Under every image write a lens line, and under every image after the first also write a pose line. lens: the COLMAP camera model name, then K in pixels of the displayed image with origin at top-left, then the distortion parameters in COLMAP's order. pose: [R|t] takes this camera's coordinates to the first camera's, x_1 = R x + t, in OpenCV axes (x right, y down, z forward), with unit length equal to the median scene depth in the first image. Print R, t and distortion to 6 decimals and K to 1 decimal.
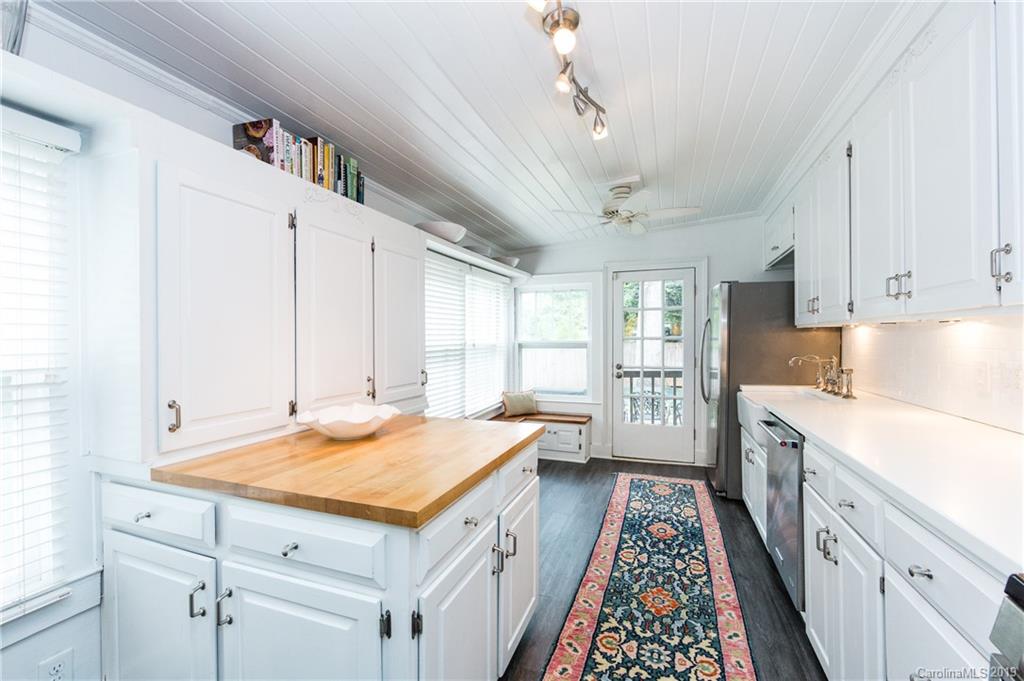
lens RADIAL K [[406.3, 0, 522.1], [0, 406.3, 335.6], [0, 0, 1]] dist [-0.002150, -0.000791]
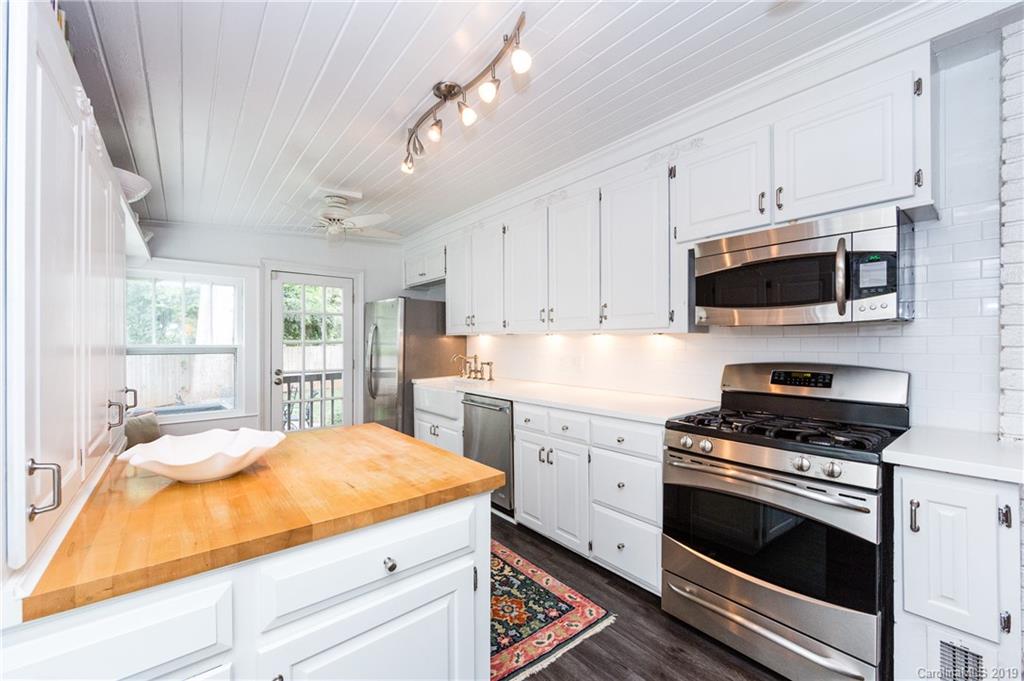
lens RADIAL K [[406.3, 0, 496.1], [0, 406.3, 344.7], [0, 0, 1]] dist [-0.002150, -0.000791]
pose [[0.525824, 0.001056, 0.850592, -0.602270], [-0.009579, 0.999943, 0.004680, 0.005645], [-0.850539, -0.010608, 0.525805, 0.146936]]
